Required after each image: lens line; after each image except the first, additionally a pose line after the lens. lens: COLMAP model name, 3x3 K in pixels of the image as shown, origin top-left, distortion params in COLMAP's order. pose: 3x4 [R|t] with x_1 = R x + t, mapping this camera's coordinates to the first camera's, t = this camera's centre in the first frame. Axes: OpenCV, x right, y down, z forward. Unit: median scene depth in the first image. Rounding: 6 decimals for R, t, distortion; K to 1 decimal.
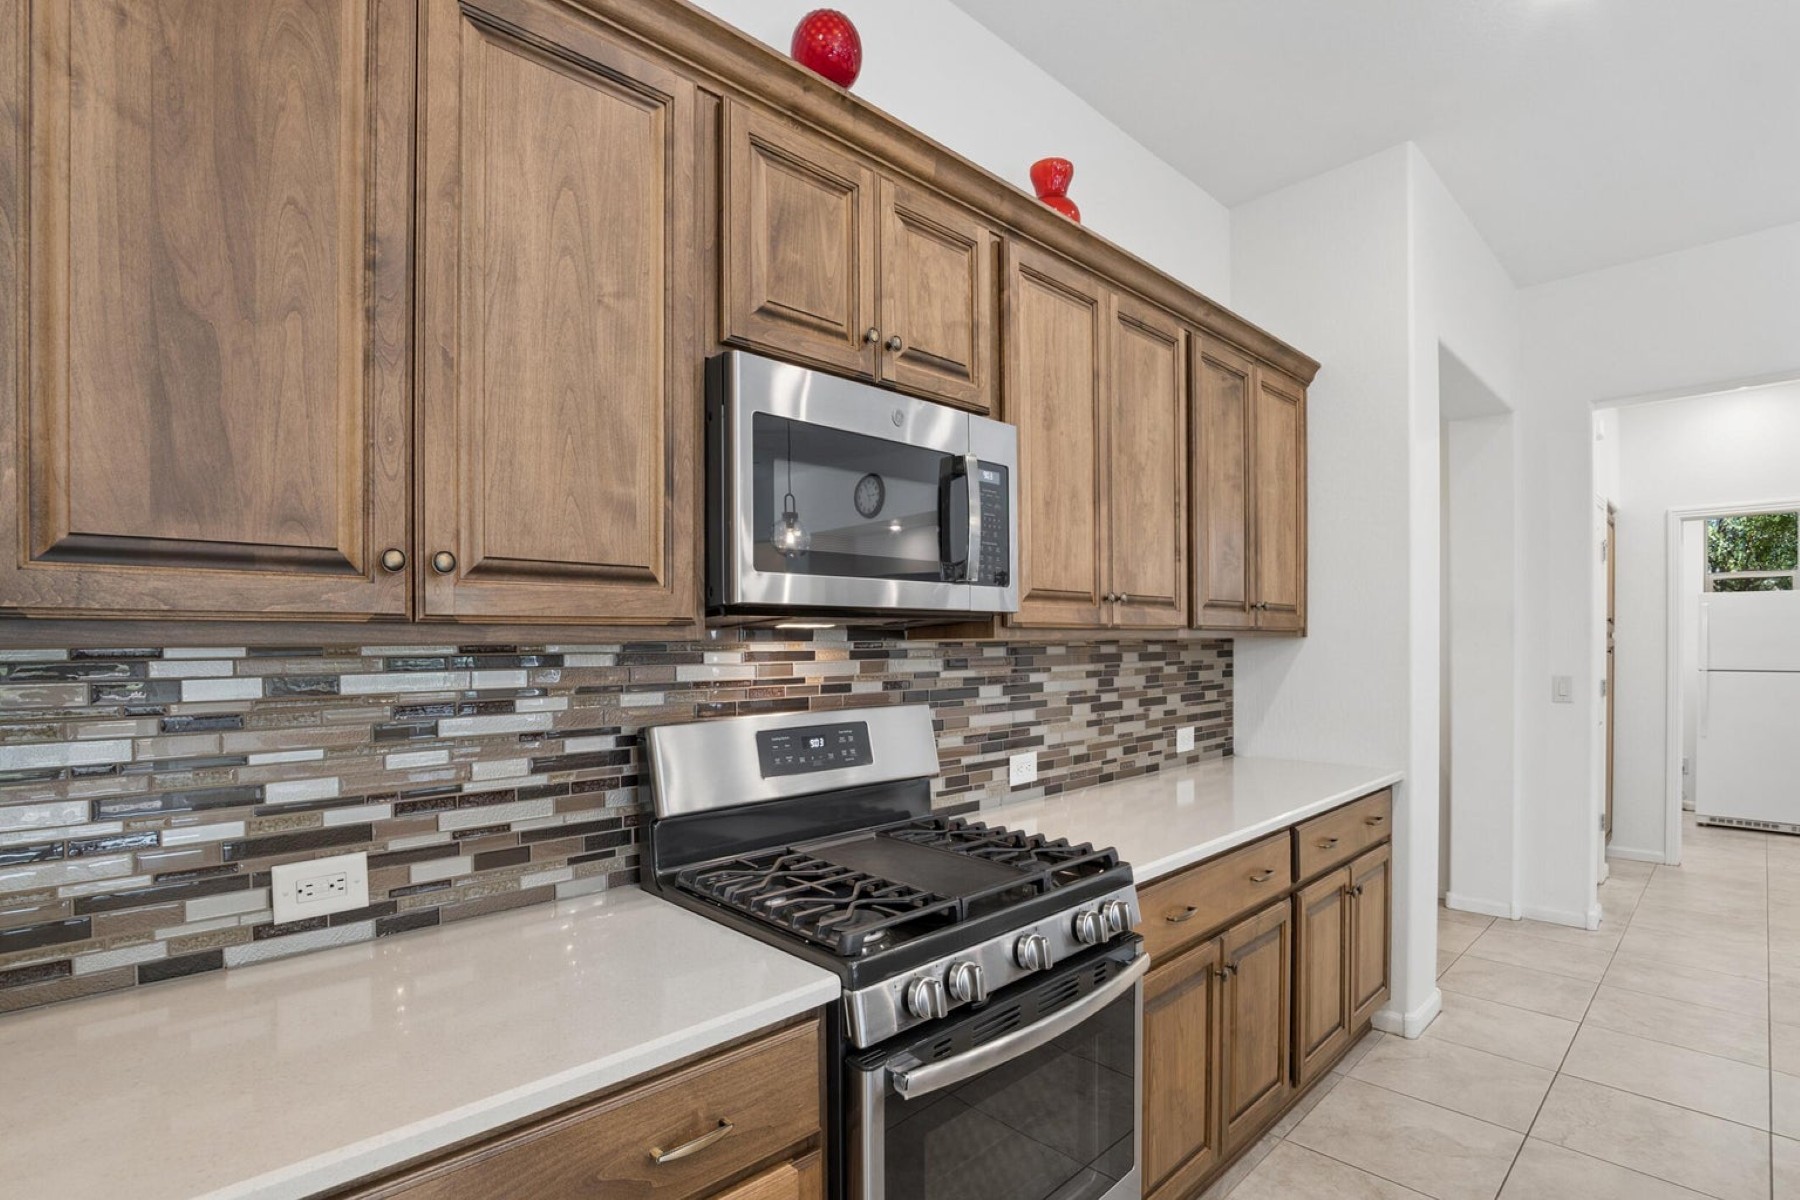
lens RADIAL K [[844.4, 0, 892.3], [0, 844.4, 650.5], [0, 0, 1]] dist [-0.037205, 0.006589]
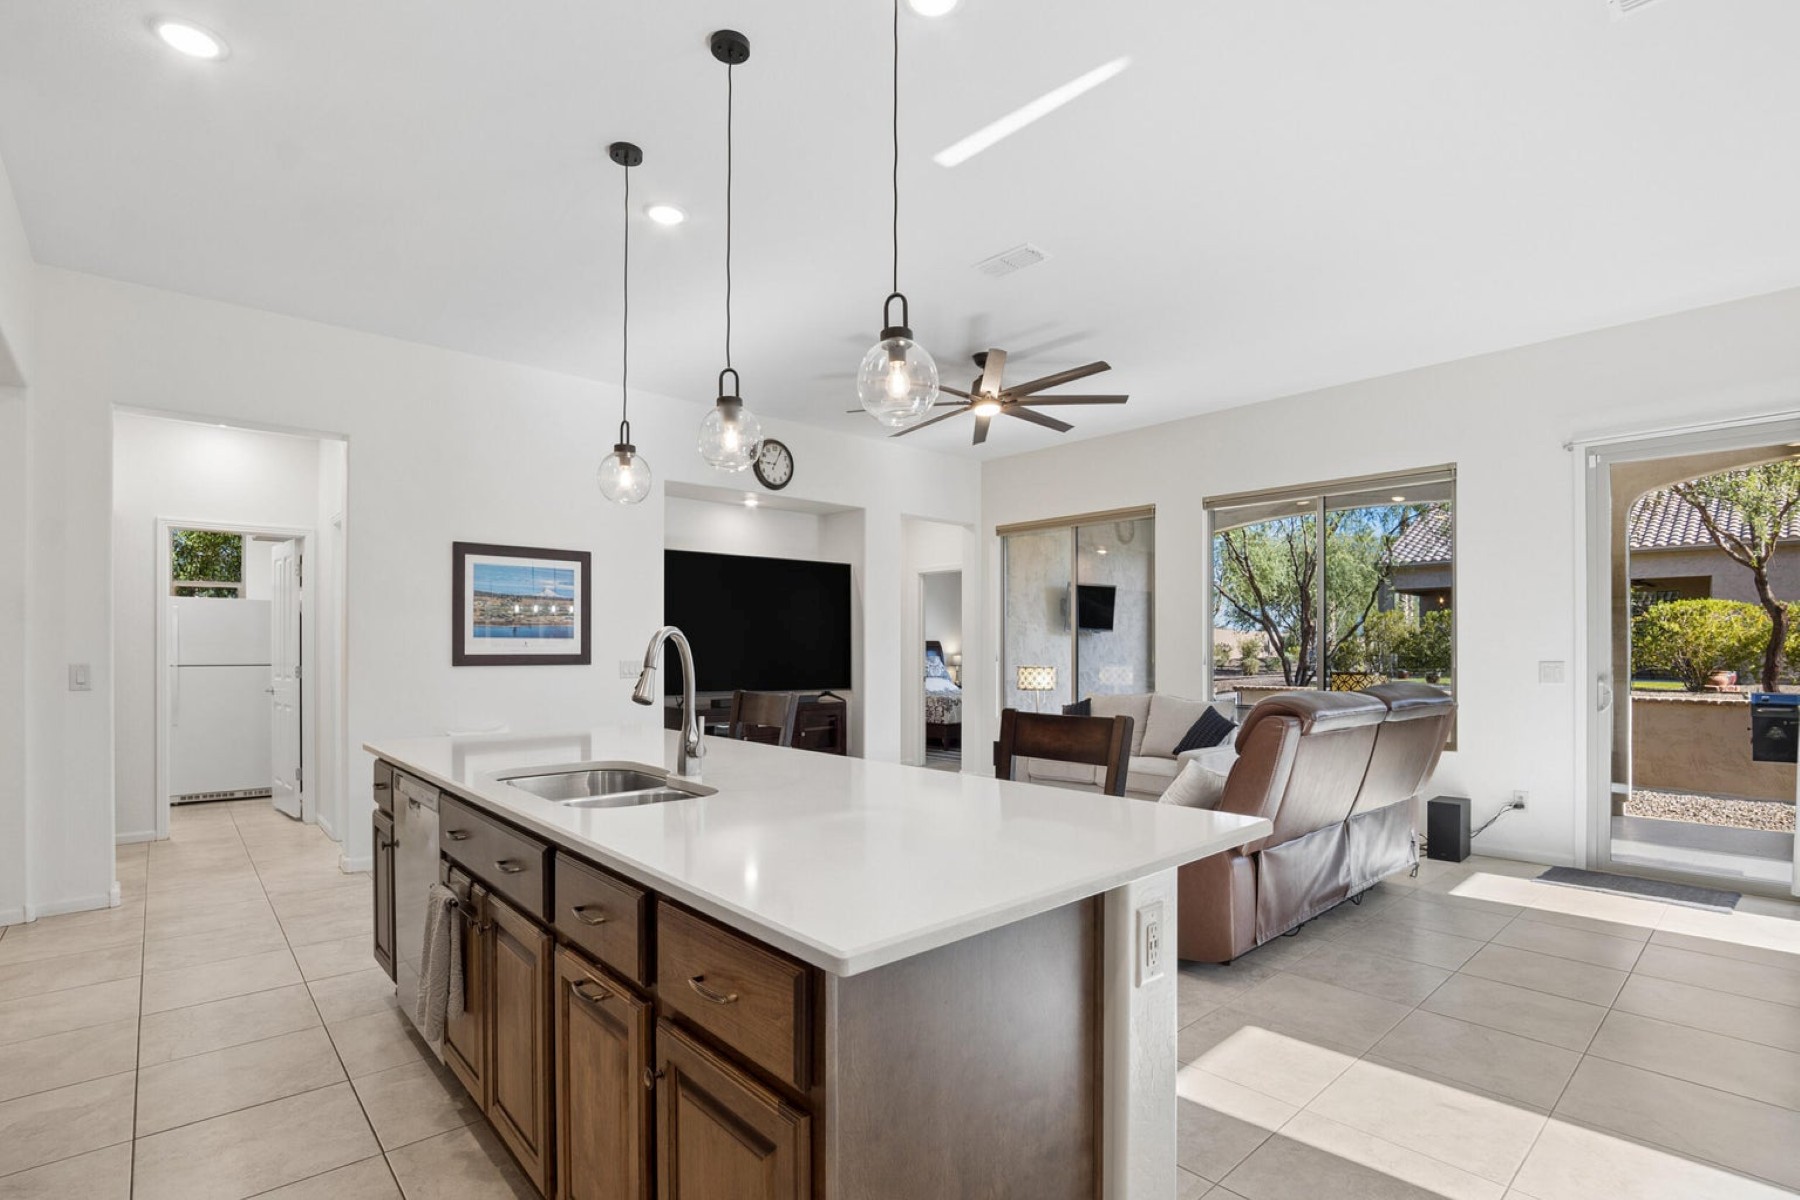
lens RADIAL K [[844.4, 0, 905.2], [0, 844.4, 646.4], [0, 0, 1]] dist [-0.037205, 0.006589]
pose [[0.019877, 0.006513, 0.999781, -0.394816], [0.013473, 0.999886, -0.006782, 0.070202], [-0.999712, 0.013605, 0.019787, -0.065436]]
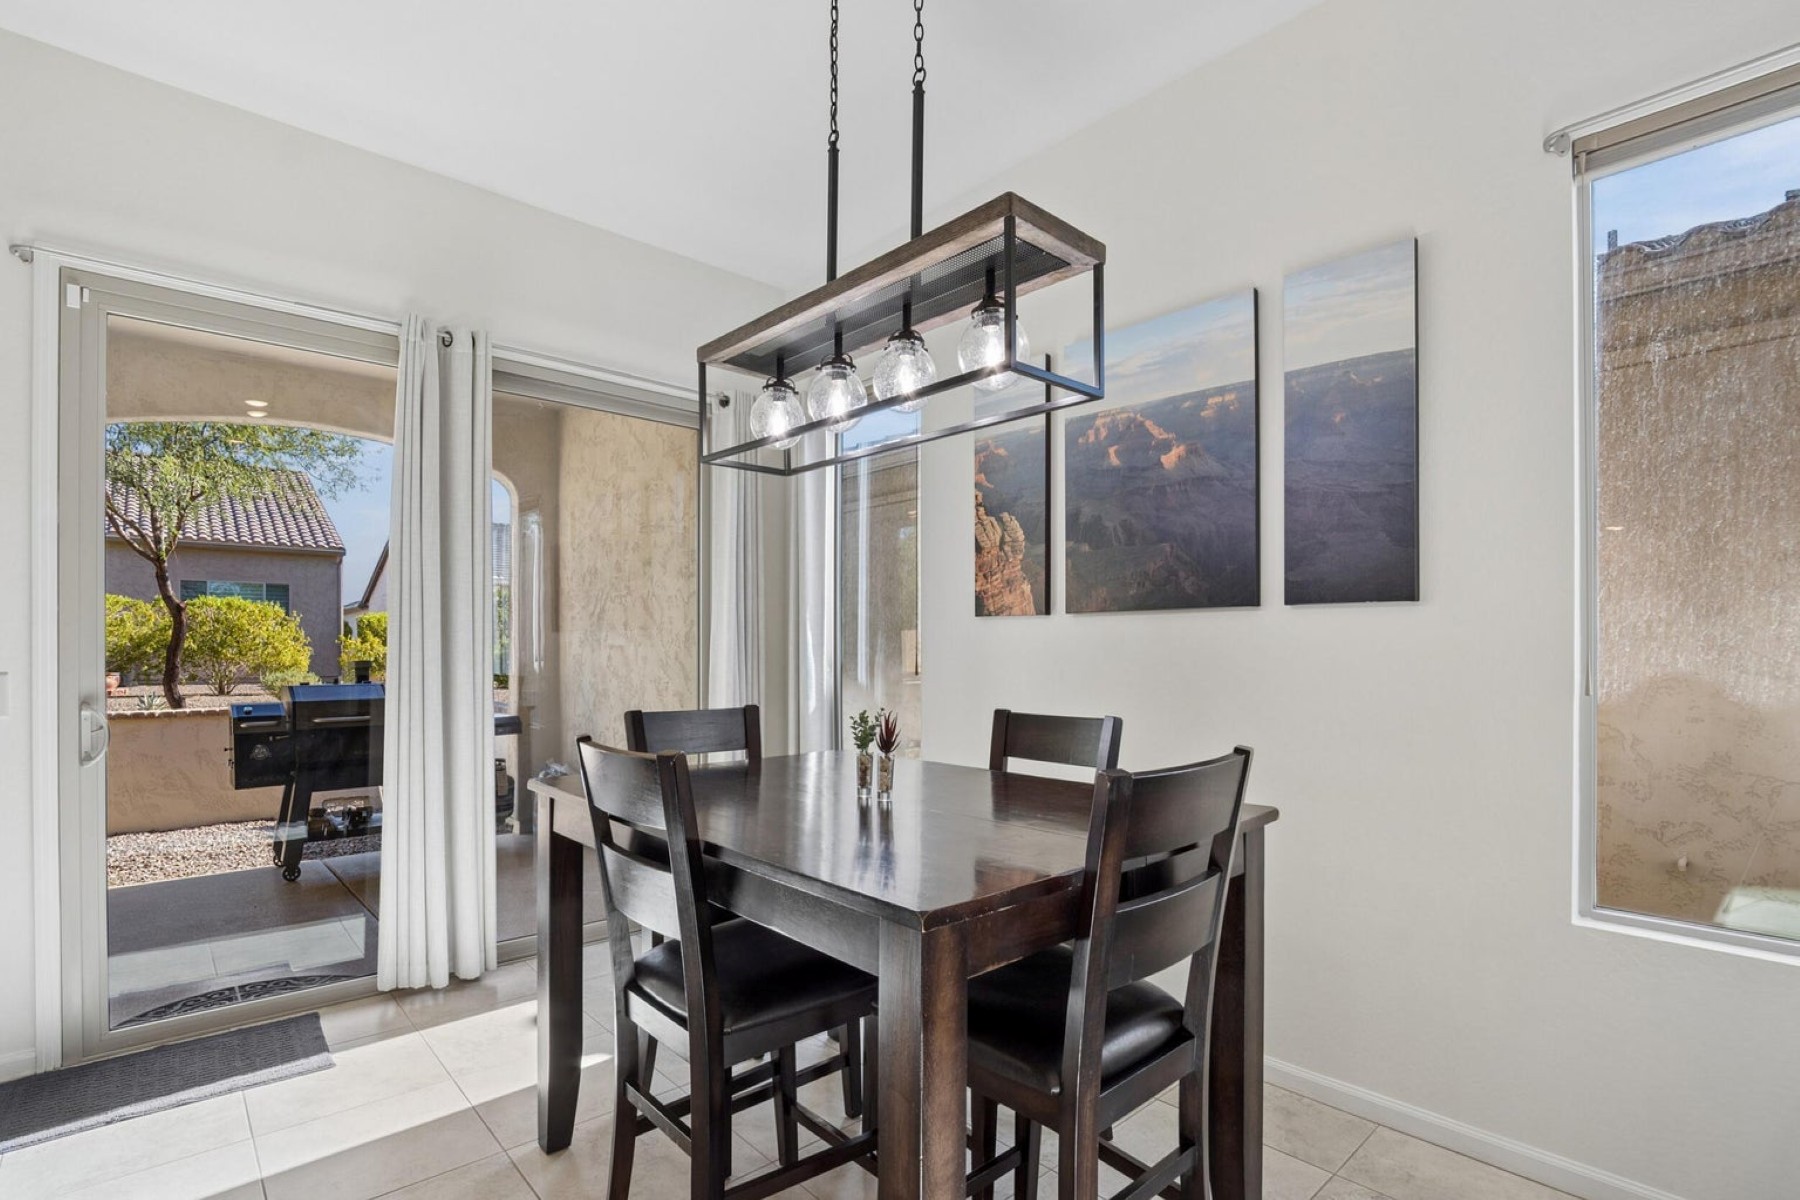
lens RADIAL K [[844.4, 0, 902.4], [0, 844.4, 648.7], [0, 0, 1]] dist [-0.037205, 0.006589]
pose [[-0.999895, 0.004027, 0.013903, 0.885812], [0.004216, 0.999899, 0.013599, 0.078596], [-0.013847, 0.013656, -0.999811, -0.865215]]
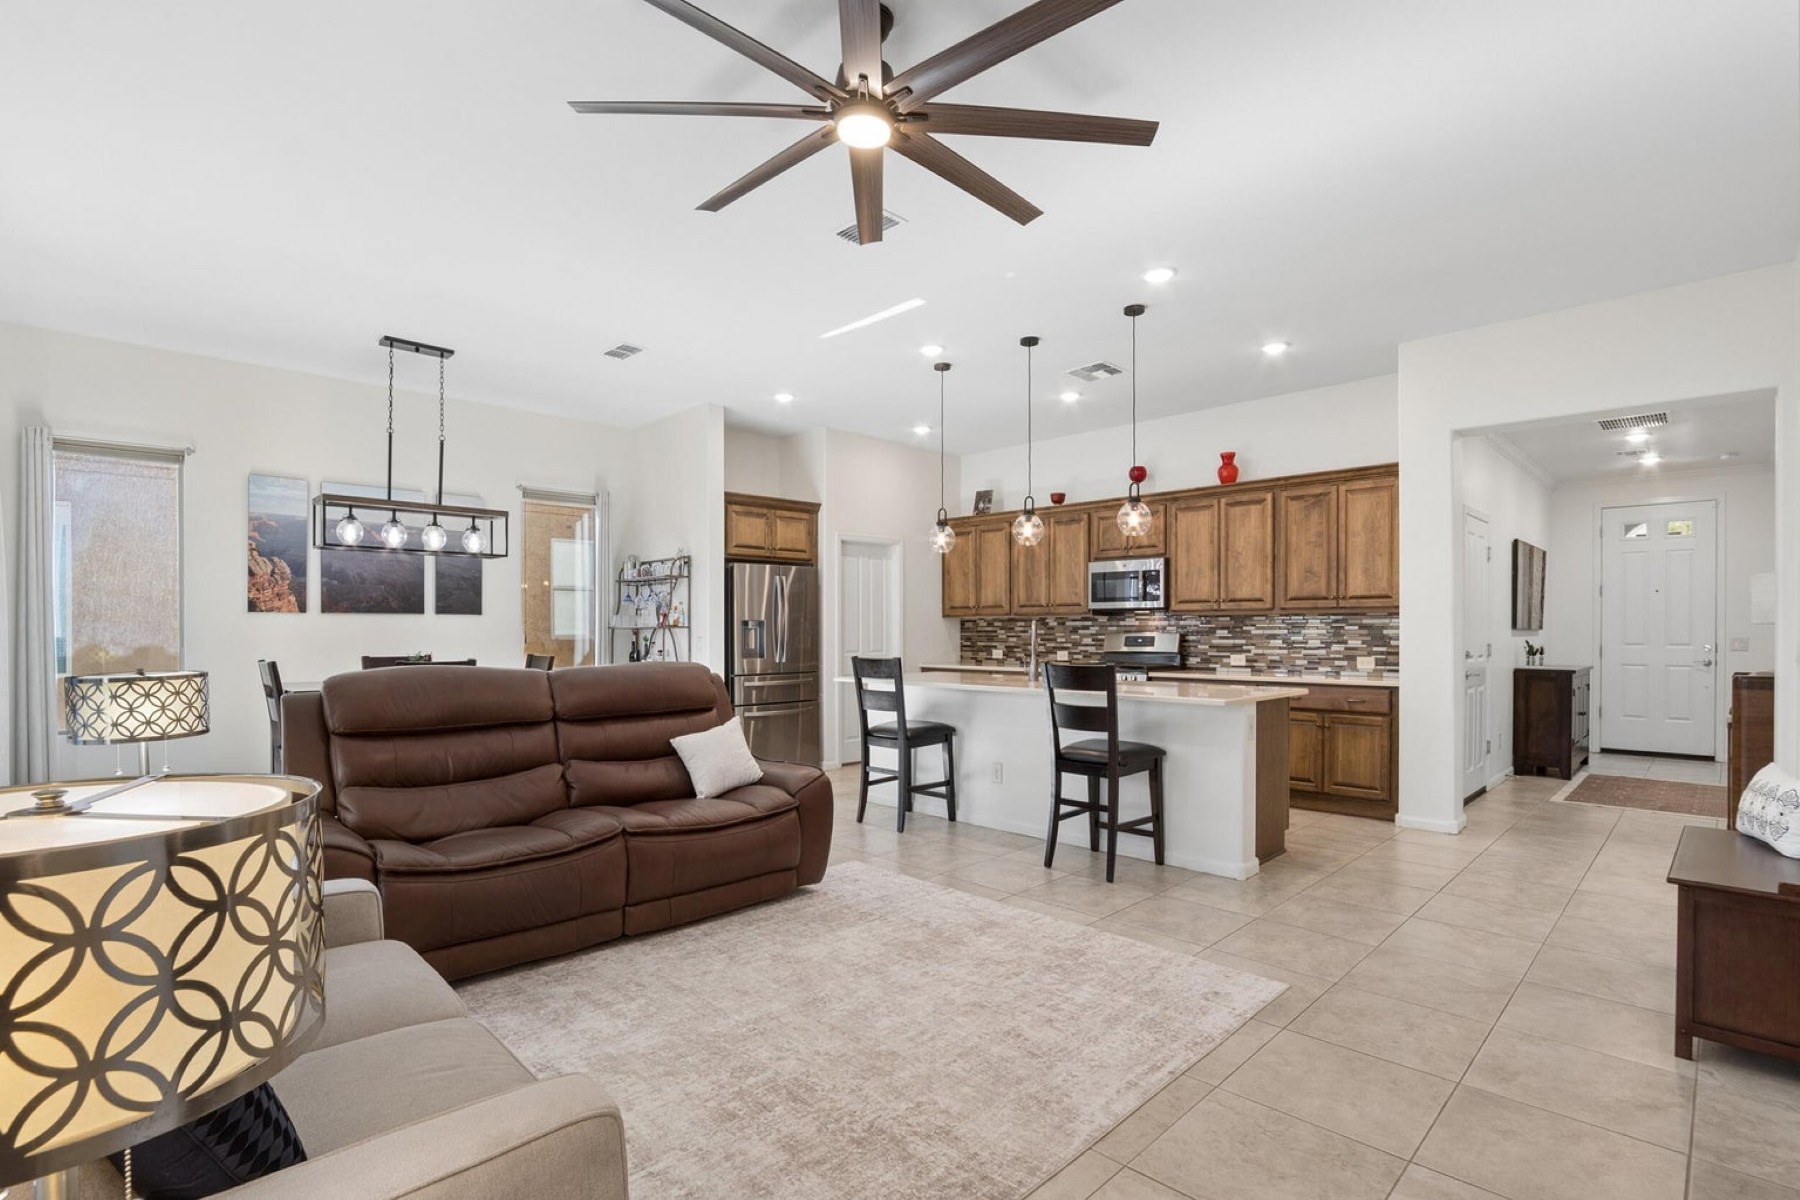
lens RADIAL K [[844.4, 0, 896.3], [0, 844.4, 631.6], [0, 0, 1]] dist [-0.037205, 0.006589]
pose [[0.019911, 0.004837, -0.999790, 4.027005], [-0.012437, 0.999912, 0.004589, 0.063425], [0.999724, 0.012343, 0.019969, -0.275317]]
